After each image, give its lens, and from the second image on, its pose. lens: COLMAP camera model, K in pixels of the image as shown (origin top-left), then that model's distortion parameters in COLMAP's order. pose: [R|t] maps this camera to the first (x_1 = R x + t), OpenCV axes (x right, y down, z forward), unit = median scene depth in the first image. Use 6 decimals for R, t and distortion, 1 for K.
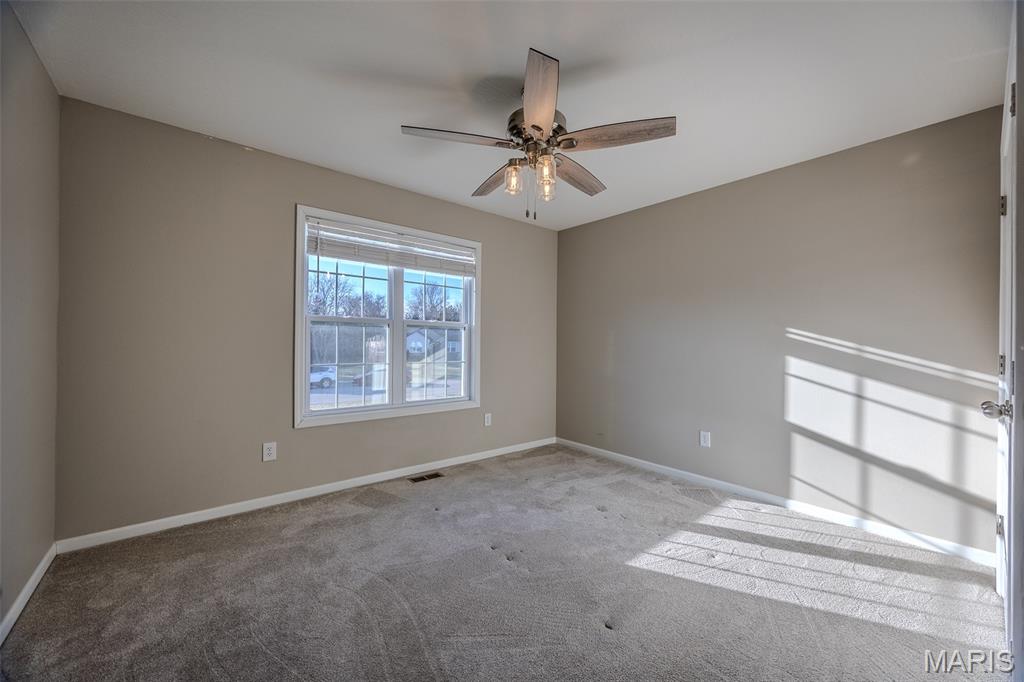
lens RADIAL K [[391.6, 0, 515.5], [0, 391.6, 342.3], [0, 0, 1]] dist [-0.001934, -0.000245]
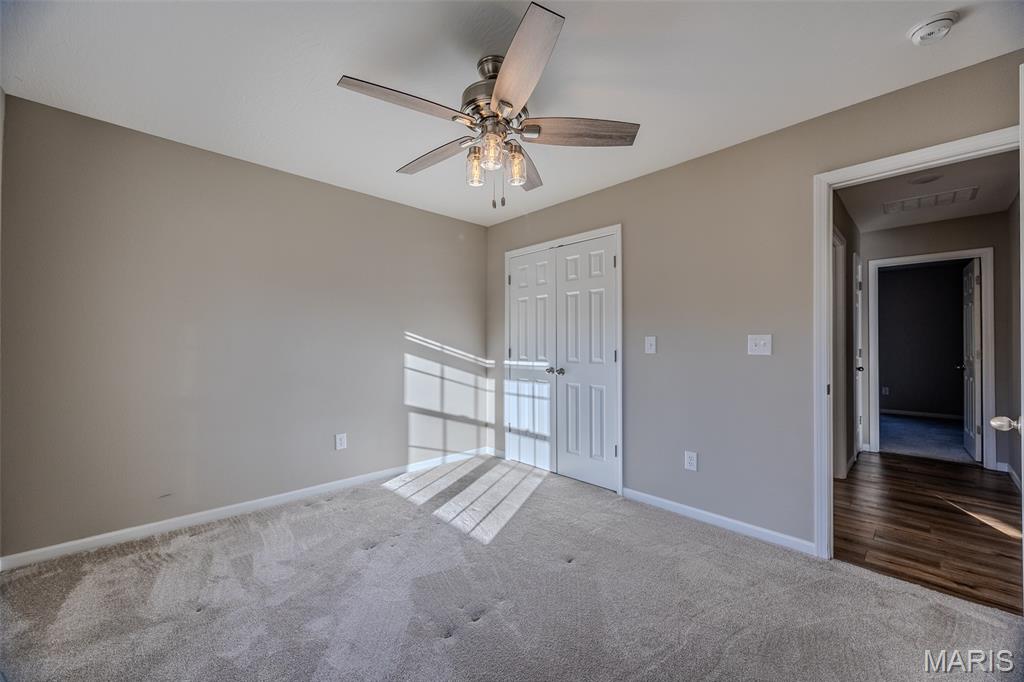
lens RADIAL K [[391.6, 0, 515.5], [0, 391.6, 342.3], [0, 0, 1]] dist [-0.001934, -0.000245]
pose [[-0.054611, -0.004967, 0.998495, -0.665597], [0.001463, 0.999986, 0.005054, -0.008883], [-0.998507, 0.001737, -0.054603, 0.786778]]
